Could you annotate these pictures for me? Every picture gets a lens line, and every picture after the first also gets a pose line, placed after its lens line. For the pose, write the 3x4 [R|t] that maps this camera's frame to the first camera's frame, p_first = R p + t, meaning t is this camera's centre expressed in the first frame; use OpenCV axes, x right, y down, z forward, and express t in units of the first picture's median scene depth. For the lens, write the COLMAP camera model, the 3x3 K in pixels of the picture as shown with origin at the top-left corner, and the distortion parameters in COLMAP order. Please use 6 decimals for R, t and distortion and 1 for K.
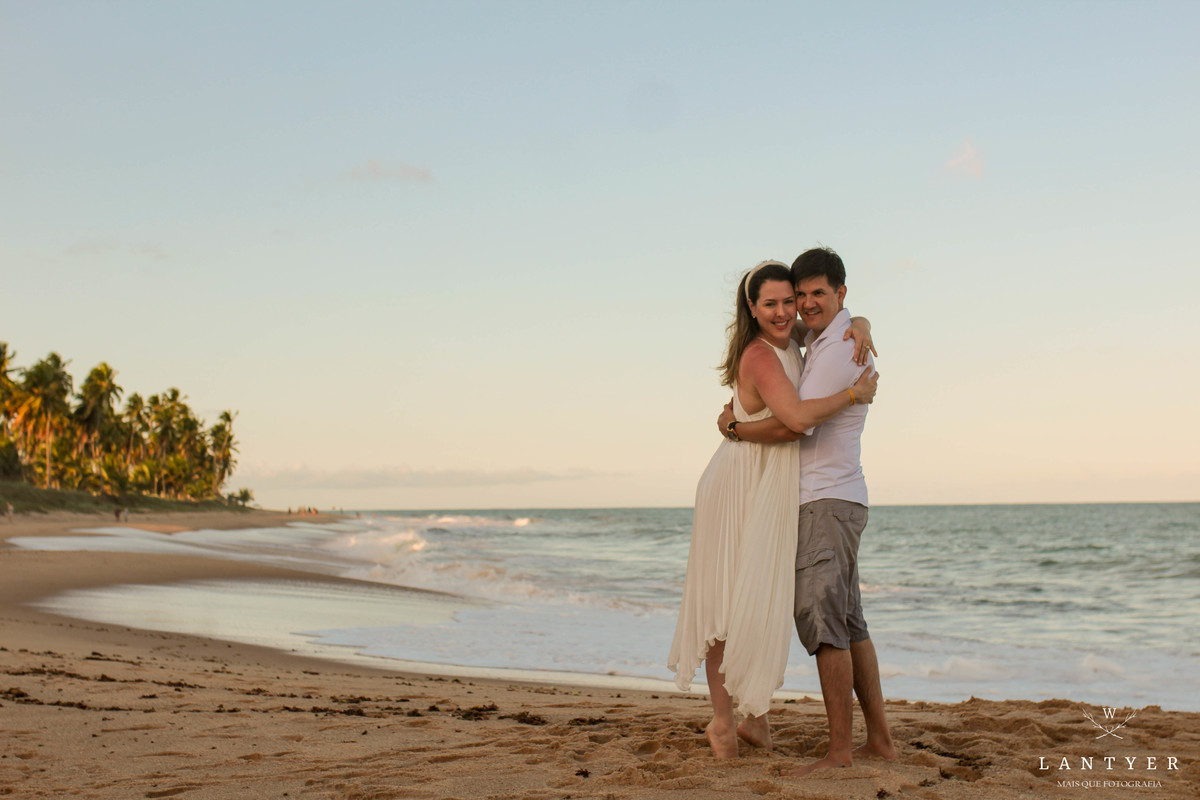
lens RADIAL K [[1850.0, 0, 598.6], [0, 1850.0, 401.1], [0, 0, 1]] dist [-0.030200, 0.000000]
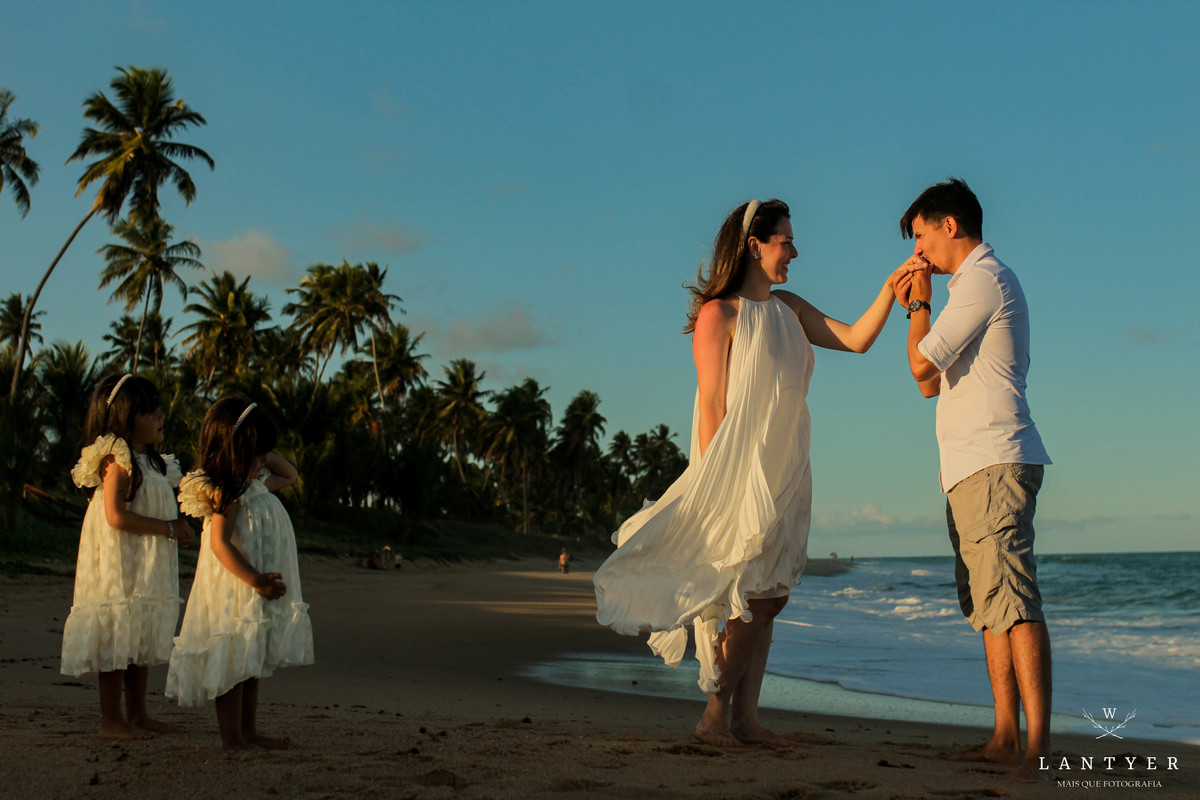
lens RADIAL K [[1850.0, 0, 599.4], [0, 1850.0, 402.2], [0, 0, 1]] dist [-0.030200, 0.000000]
pose [[0.966737, -0.026034, -0.254446, -0.030533], [0.019334, 0.999398, -0.028796, 0.008360], [0.255042, 0.022919, 0.966658, 0.121230]]
